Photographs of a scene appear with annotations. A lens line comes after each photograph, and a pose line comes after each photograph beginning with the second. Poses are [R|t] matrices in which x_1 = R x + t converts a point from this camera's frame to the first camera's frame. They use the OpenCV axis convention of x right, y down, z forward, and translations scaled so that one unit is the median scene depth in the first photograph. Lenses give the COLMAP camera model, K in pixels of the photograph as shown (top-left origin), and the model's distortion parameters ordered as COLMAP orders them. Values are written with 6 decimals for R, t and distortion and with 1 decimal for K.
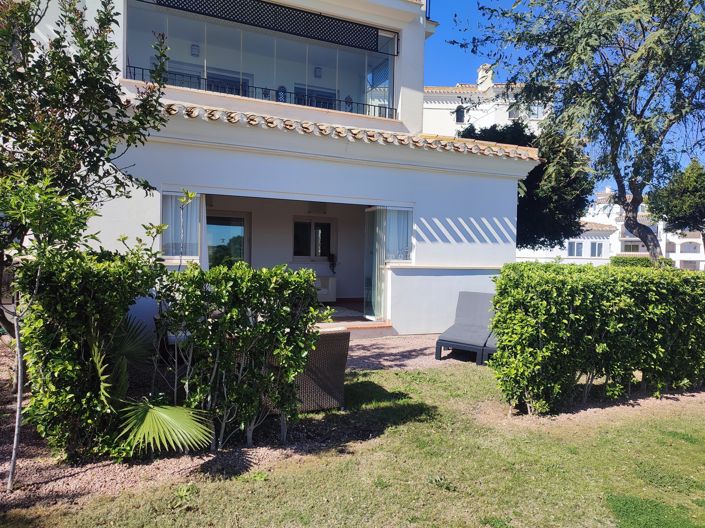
lens RADIAL K [[509.8, 0, 352.5], [0, 509.8, 264.0], [0, 0, 1]] dist [0.008991, 0.000308]
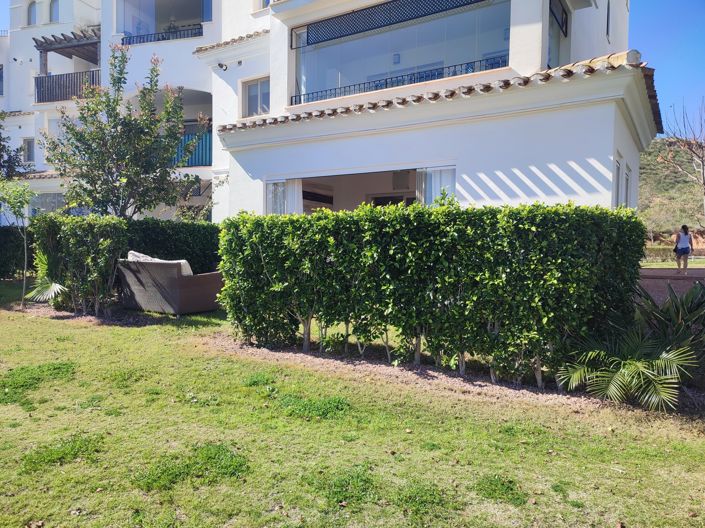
lens RADIAL K [[509.8, 0, 352.5], [0, 509.8, 264.0], [0, 0, 1]] dist [0.008991, 0.000308]
pose [[0.521266, 0.023315, -0.853076, 0.812807], [-0.009249, 0.999722, 0.021672, 0.050842], [0.853344, -0.003407, 0.521337, 0.357243]]
